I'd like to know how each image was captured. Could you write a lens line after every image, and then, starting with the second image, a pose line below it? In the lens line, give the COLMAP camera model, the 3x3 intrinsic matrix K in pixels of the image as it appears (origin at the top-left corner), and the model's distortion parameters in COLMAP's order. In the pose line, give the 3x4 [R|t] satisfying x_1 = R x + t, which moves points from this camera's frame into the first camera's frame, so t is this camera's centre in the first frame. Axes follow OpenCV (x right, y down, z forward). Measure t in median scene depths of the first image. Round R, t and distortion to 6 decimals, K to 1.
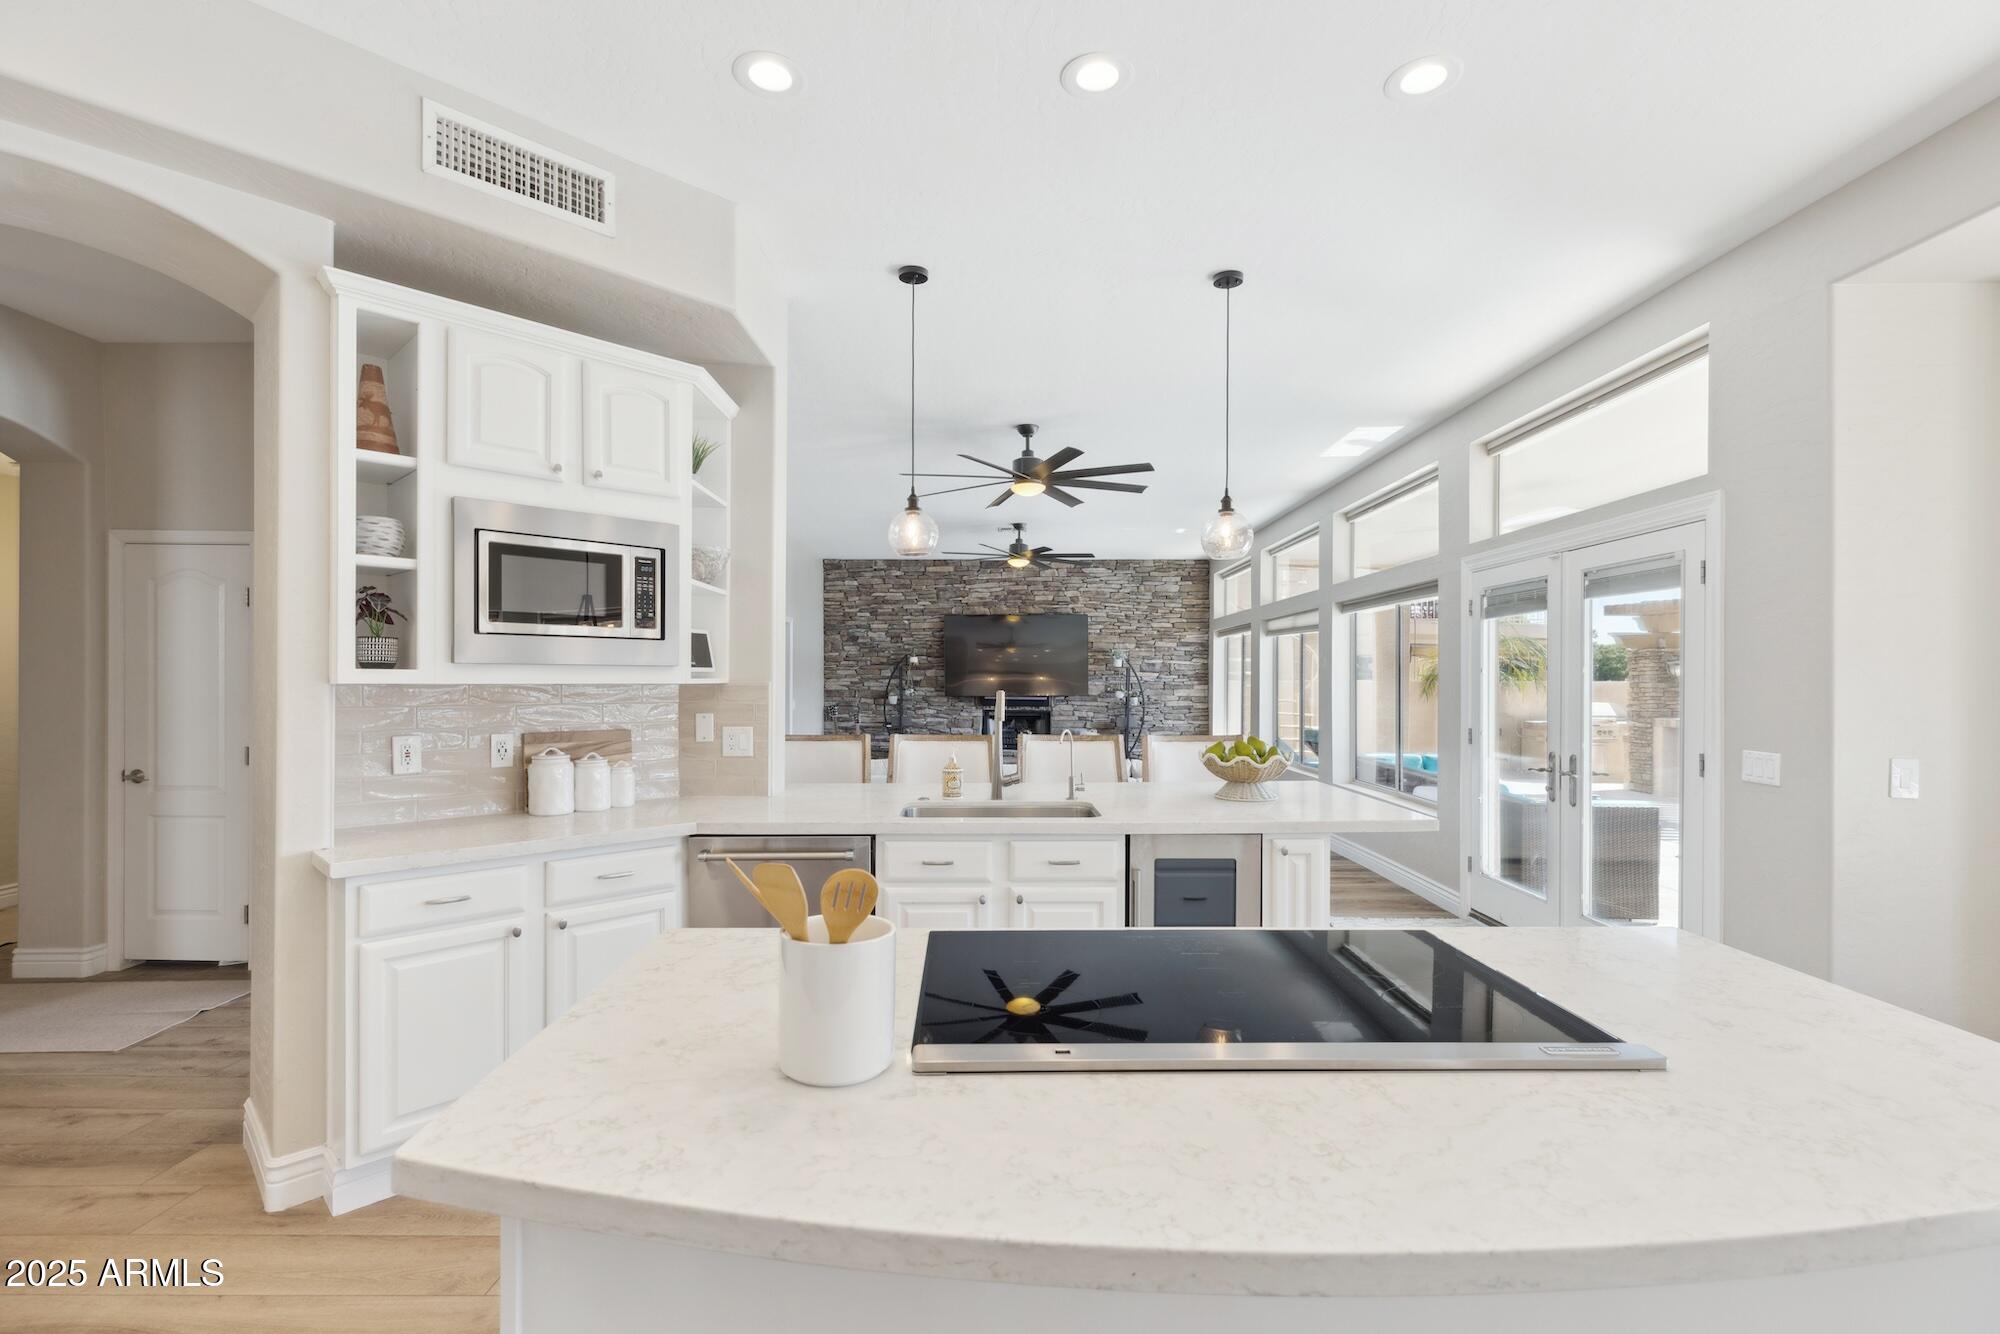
lens RADIAL K [[896.8, 0, 1023.7], [0, 896.8, 681.3], [0, 0, 1]] dist [0.008083, -0.000337]
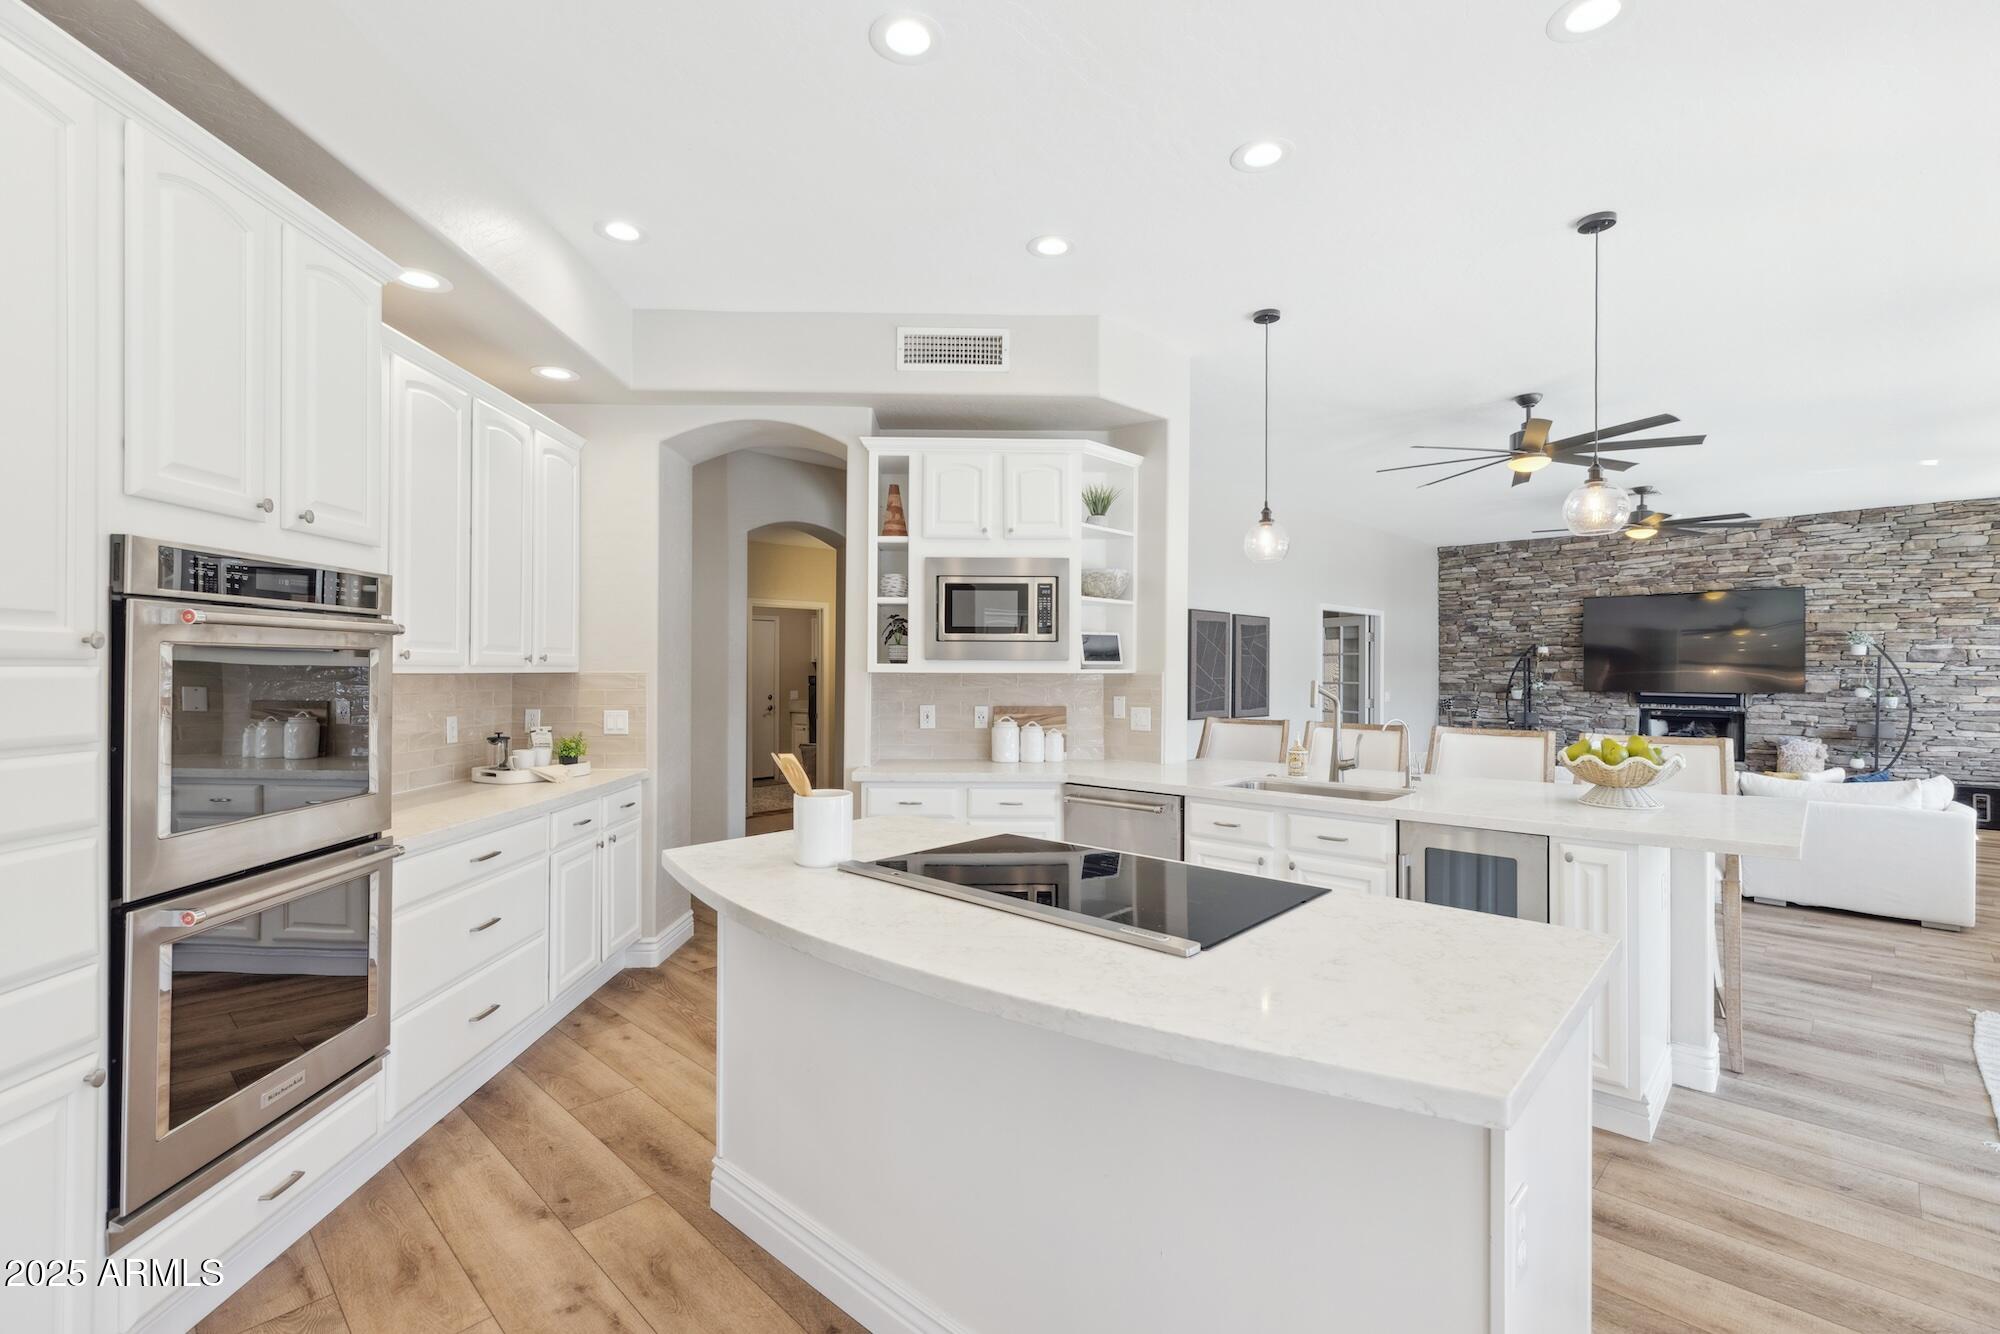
lens RADIAL K [[896.8, 0, 1007.0], [0, 896.8, 667.3], [0, 0, 1]] dist [0.008083, -0.000337]
pose [[0.729020, -0.002724, -0.684487, 0.465259], [-0.002634, 0.999974, -0.006784, 0.002808], [0.684488, 0.006749, 0.728993, -0.061273]]
